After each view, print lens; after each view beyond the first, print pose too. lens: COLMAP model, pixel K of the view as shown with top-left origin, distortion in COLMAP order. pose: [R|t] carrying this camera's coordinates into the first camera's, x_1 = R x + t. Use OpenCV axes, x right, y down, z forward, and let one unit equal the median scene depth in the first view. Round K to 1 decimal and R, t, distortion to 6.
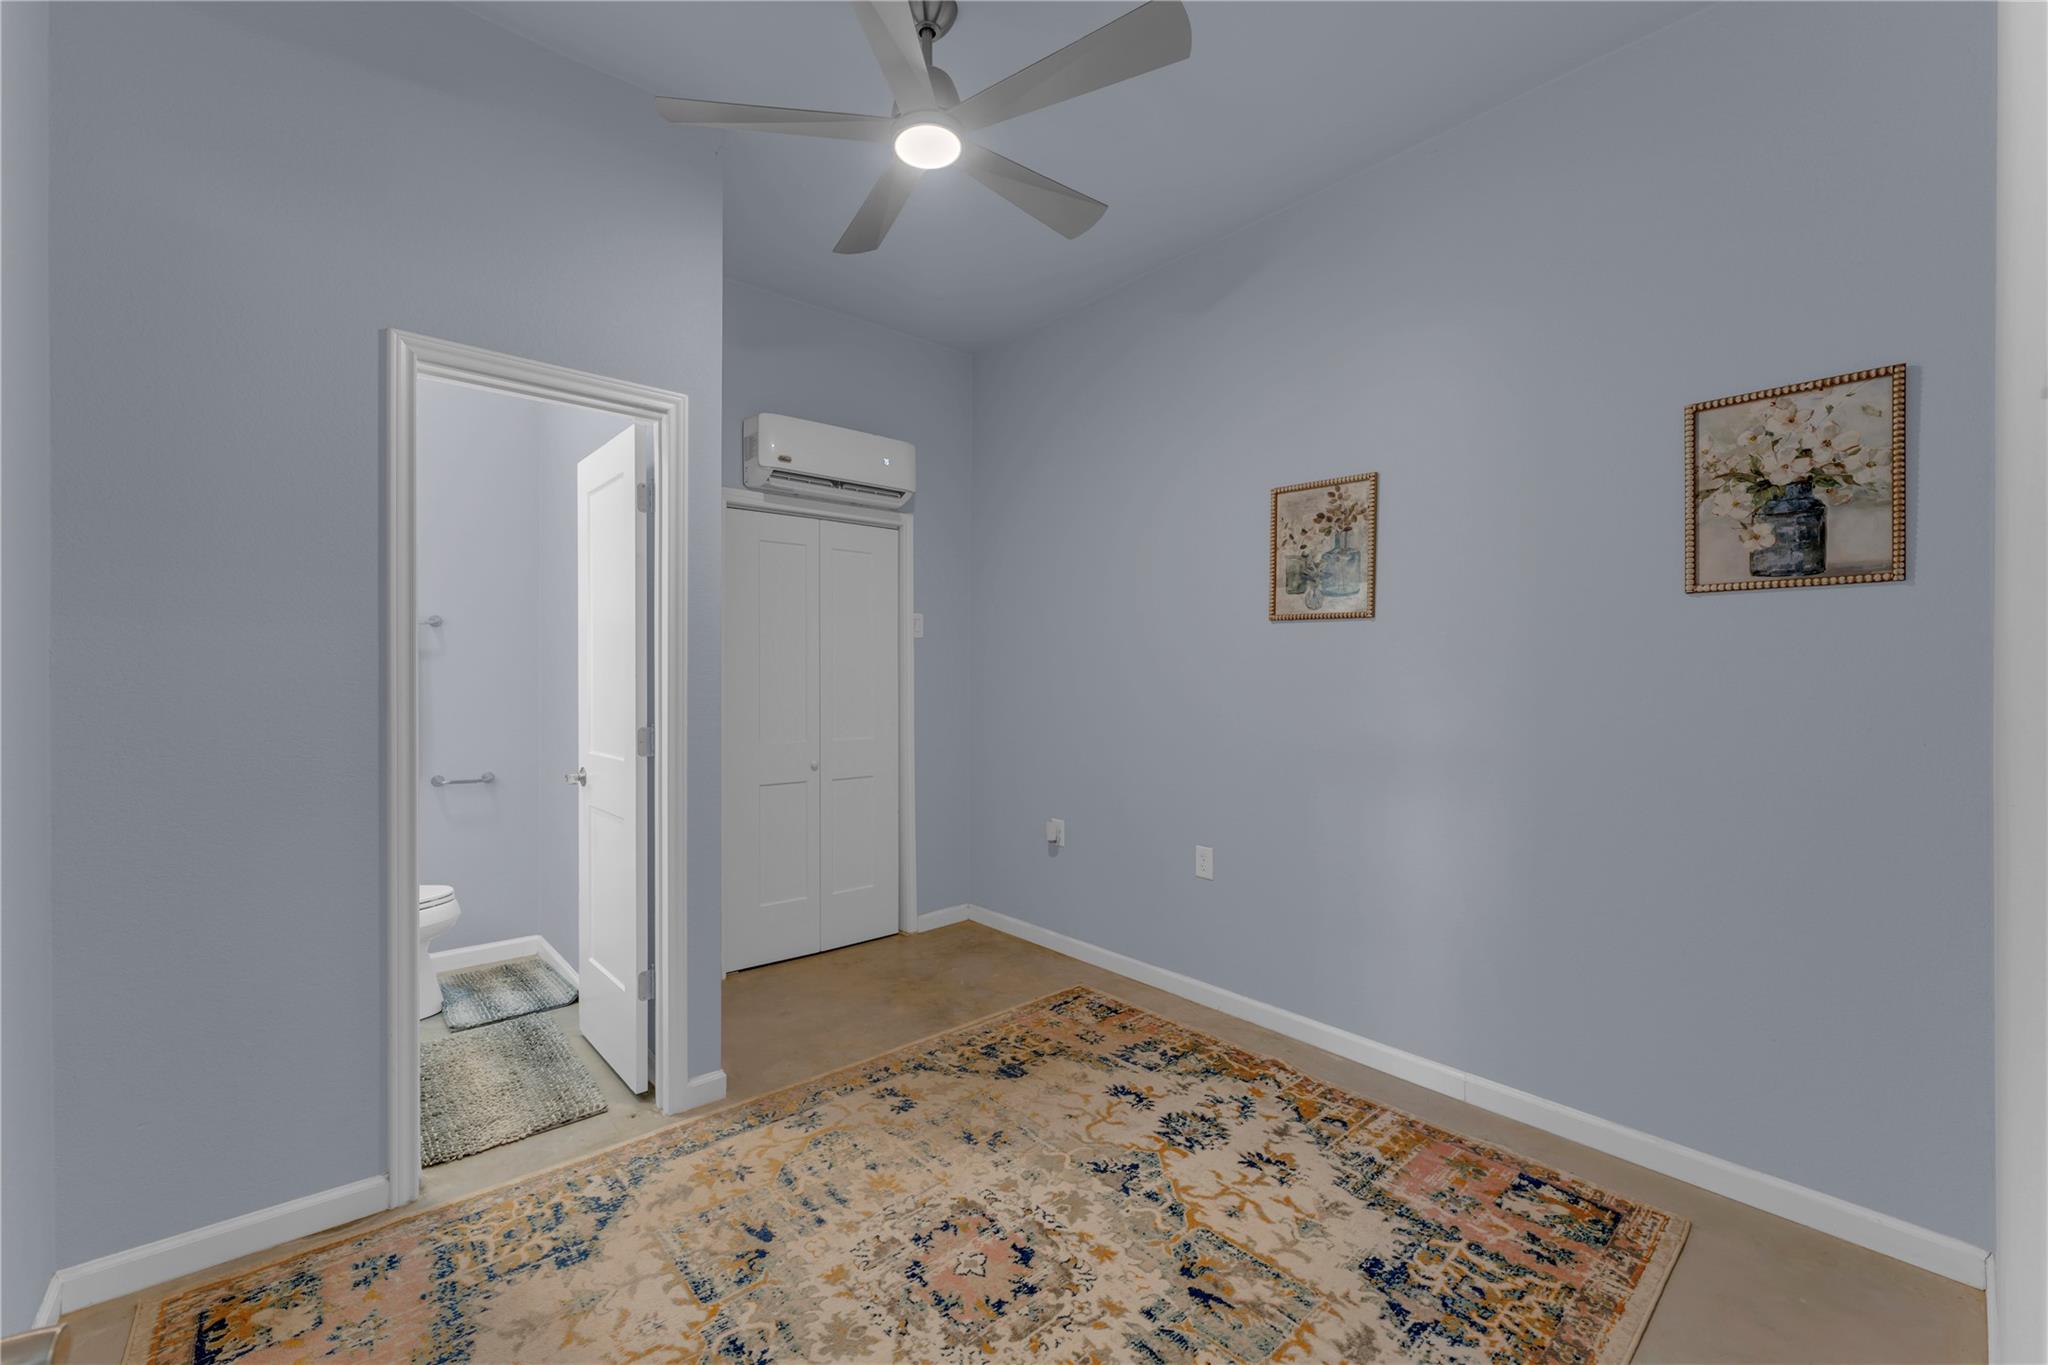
lens RADIAL K [[817.7, 0, 982.2], [0, 817.7, 683.8], [0, 0, 1]] dist [0.001114, 0.000511]
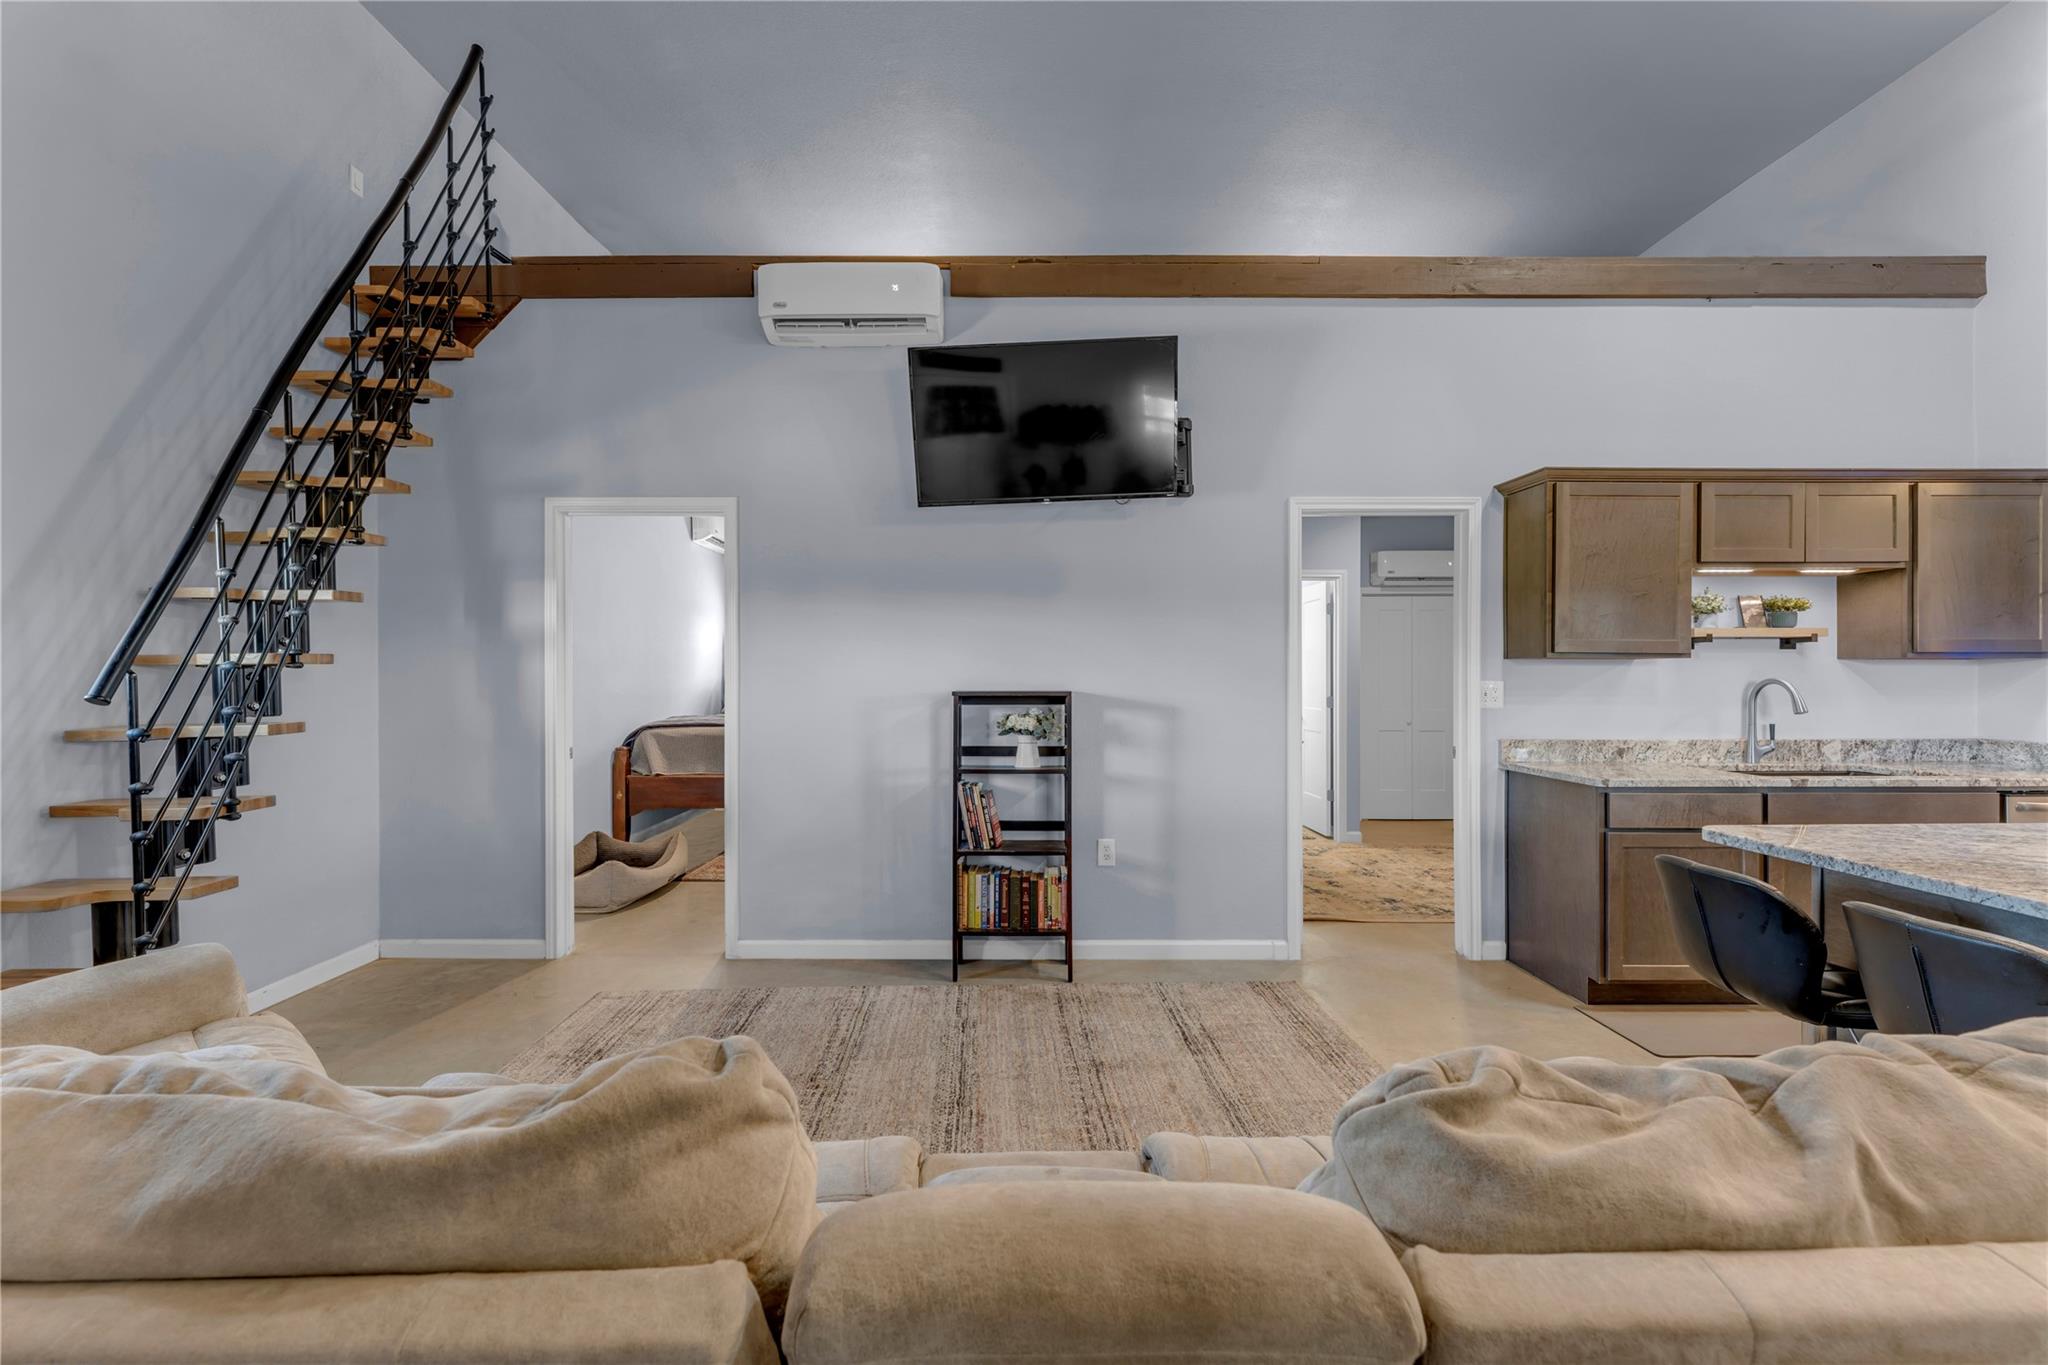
lens RADIAL K [[817.7, 0, 1014.2], [0, 817.7, 676.4], [0, 0, 1]] dist [0.001114, 0.000511]
pose [[0.761994, 0.000290, -0.647584, 0.505437], [-0.002390, 0.999994, -0.002364, -0.003388], [0.647579, 0.003349, 0.761991, -1.623388]]
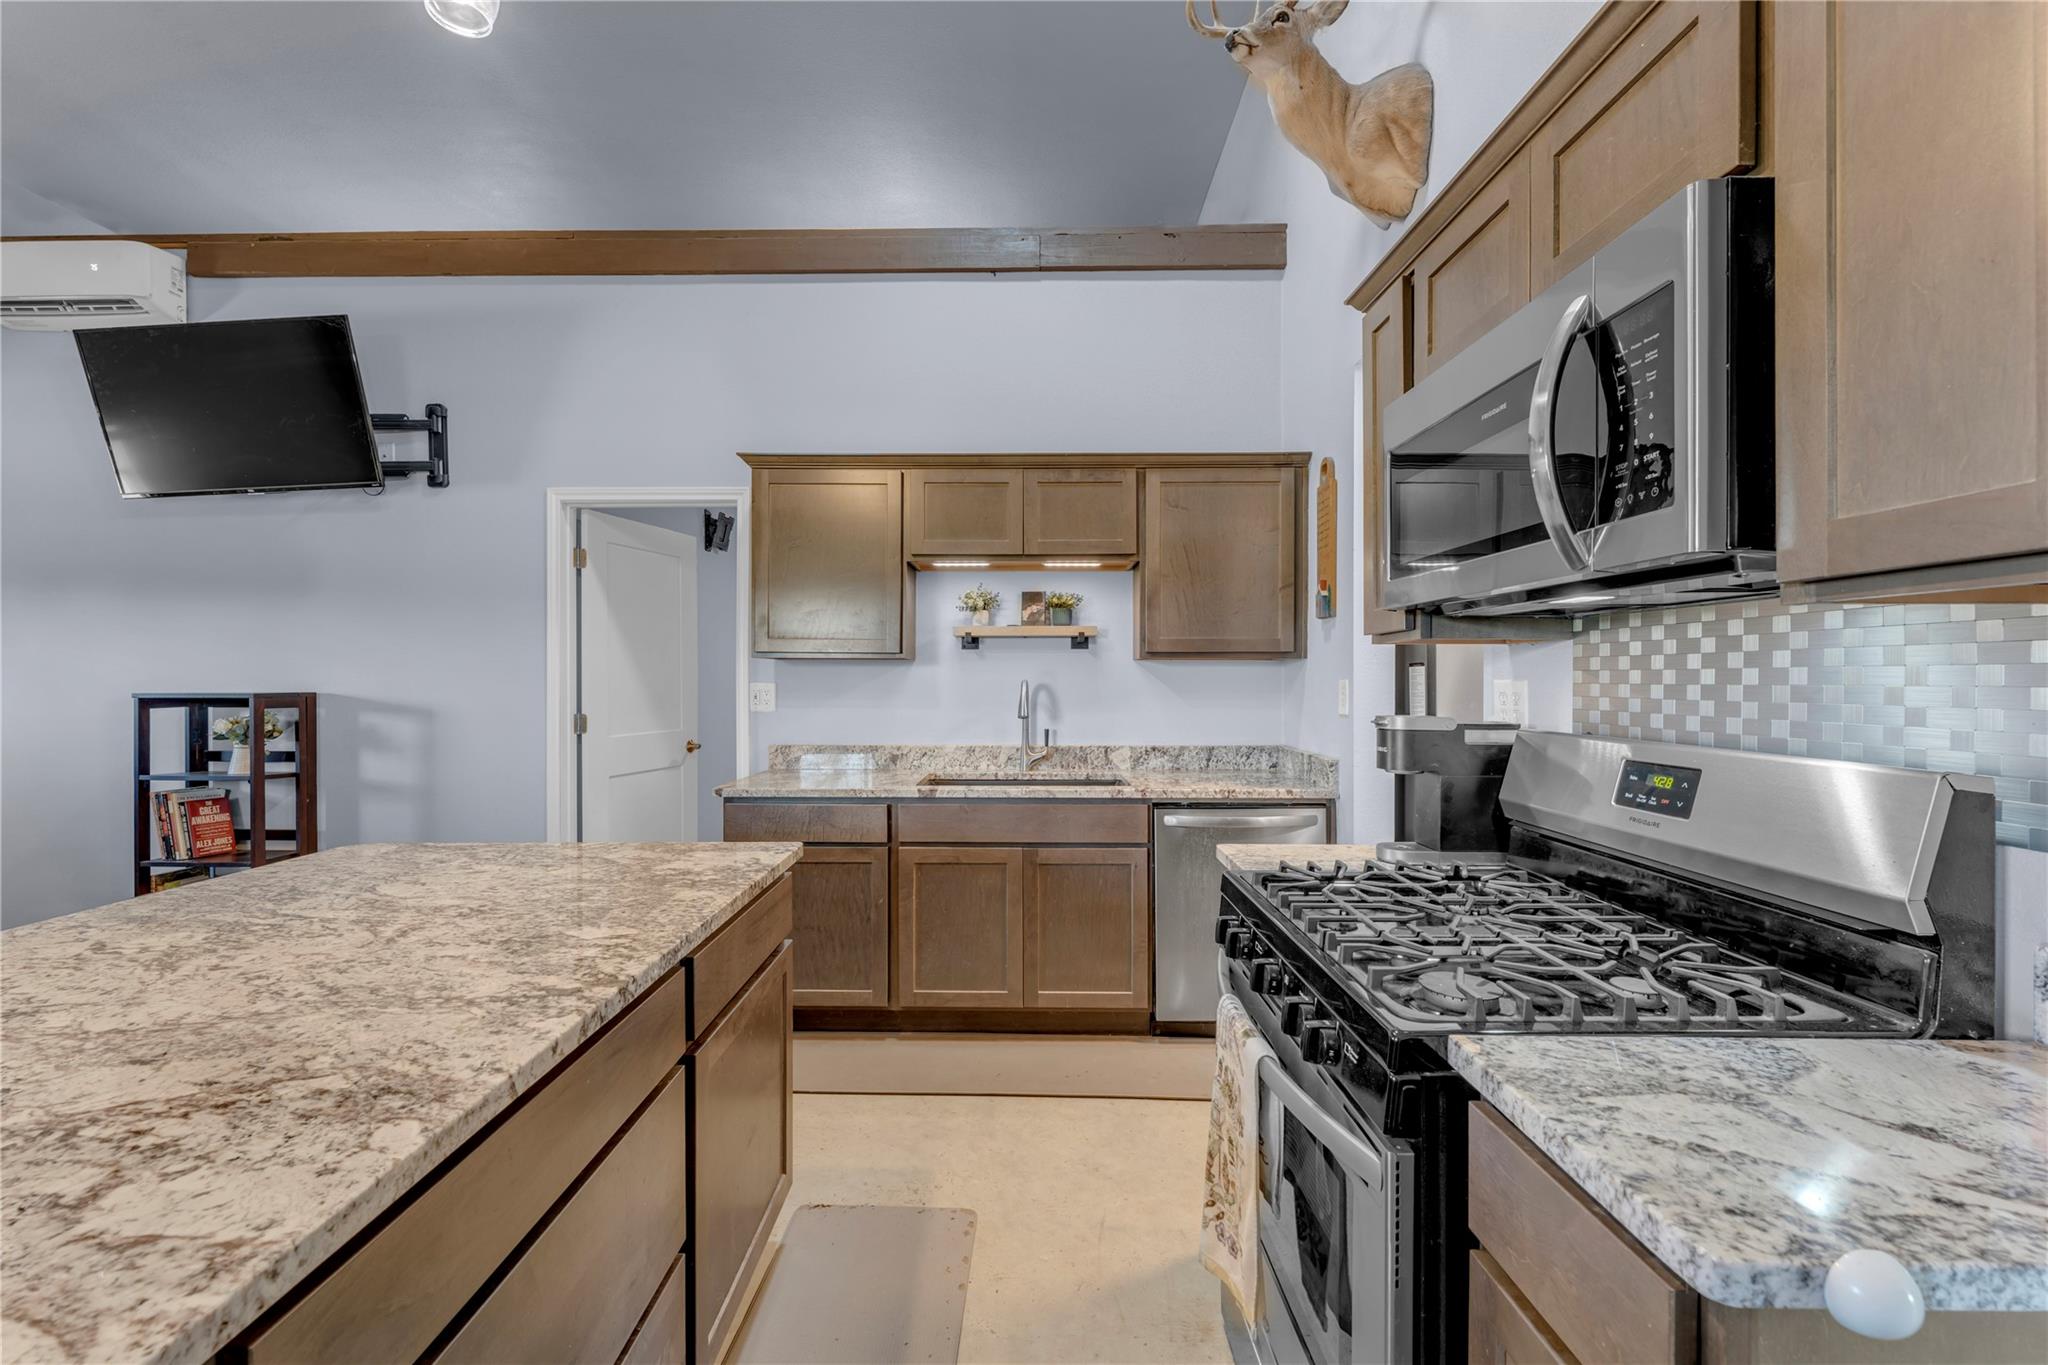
lens RADIAL K [[817.7, 0, 1005.5], [0, 817.7, 681.6], [0, 0, 1]] dist [0.001114, 0.000511]
pose [[0.745701, 0.002858, -0.666274, 1.447560], [-0.003461, 0.999994, 0.000415, -0.004534], [0.666272, 0.001996, 0.745706, -0.690742]]
